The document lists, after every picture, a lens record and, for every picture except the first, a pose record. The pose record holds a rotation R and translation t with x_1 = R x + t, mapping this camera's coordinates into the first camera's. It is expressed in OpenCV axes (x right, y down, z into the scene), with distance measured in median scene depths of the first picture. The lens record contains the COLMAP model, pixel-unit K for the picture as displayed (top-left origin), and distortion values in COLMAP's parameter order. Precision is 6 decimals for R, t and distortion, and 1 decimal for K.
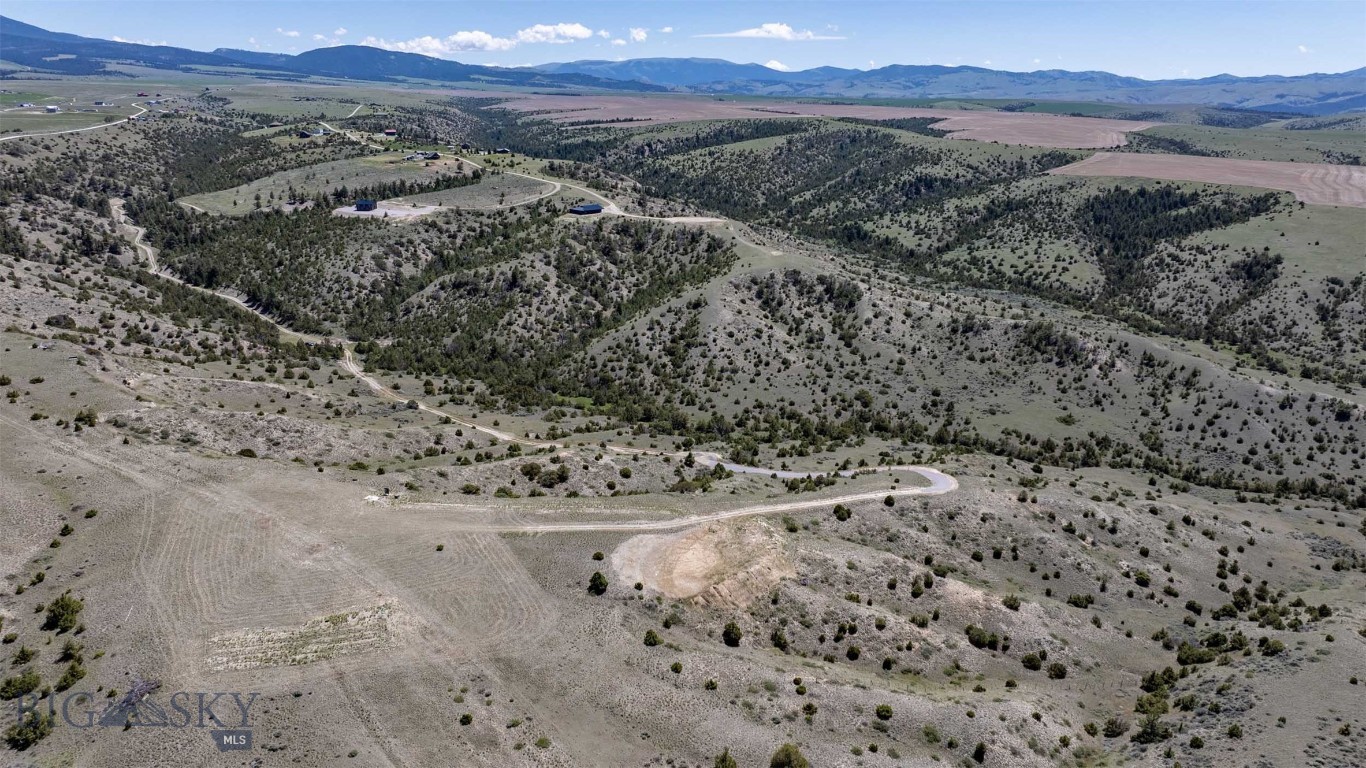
lens RADIAL K [[958.4, 0, 688.5], [0, 958.4, 377.6], [0, 0, 1]] dist [-0.017246, -0.008612]
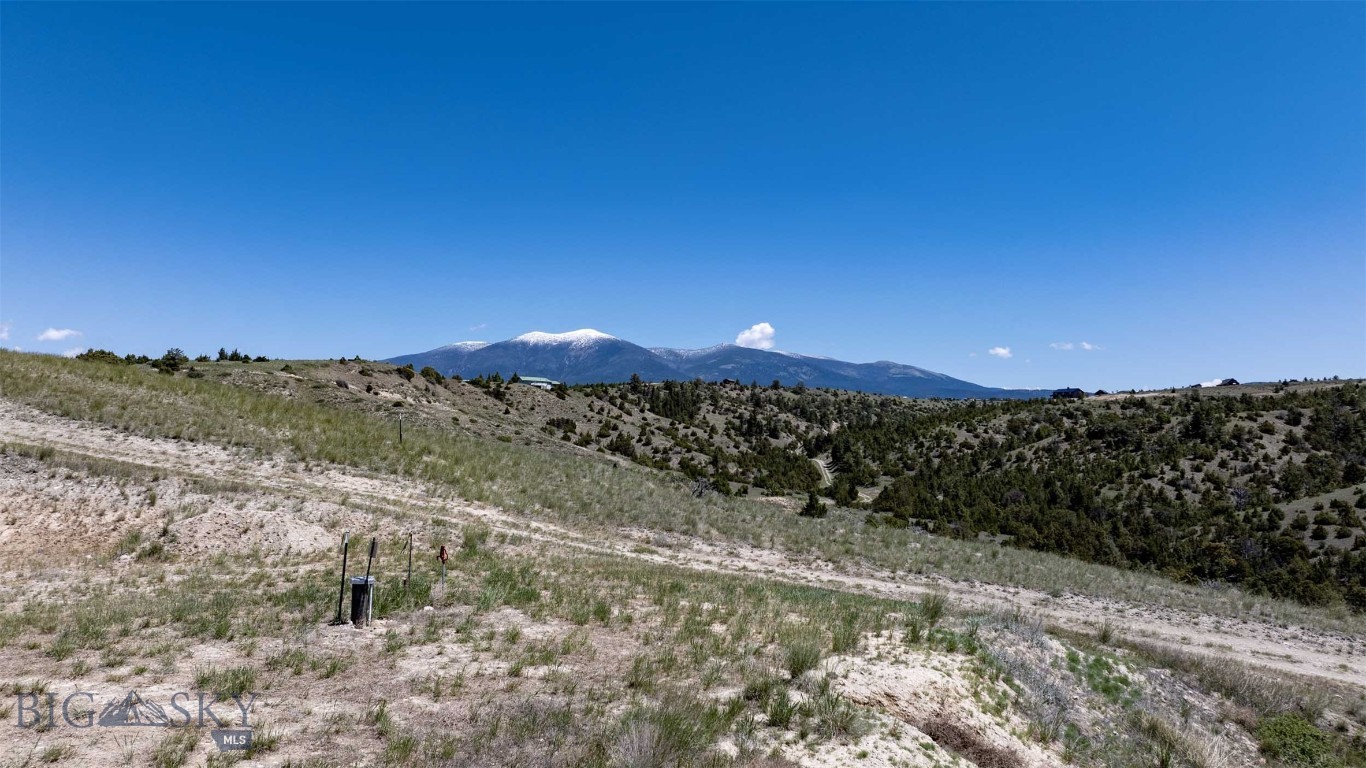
lens RADIAL K [[958.4, 0, 688.5], [0, 958.4, 377.6], [0, 0, 1]] dist [-0.017246, -0.008612]
pose [[0.642716, -0.056777, -0.763998, 0.050774], [-0.215217, 0.943710, -0.251185, 0.071951], [0.735254, 0.325866, 0.594318, 0.447271]]
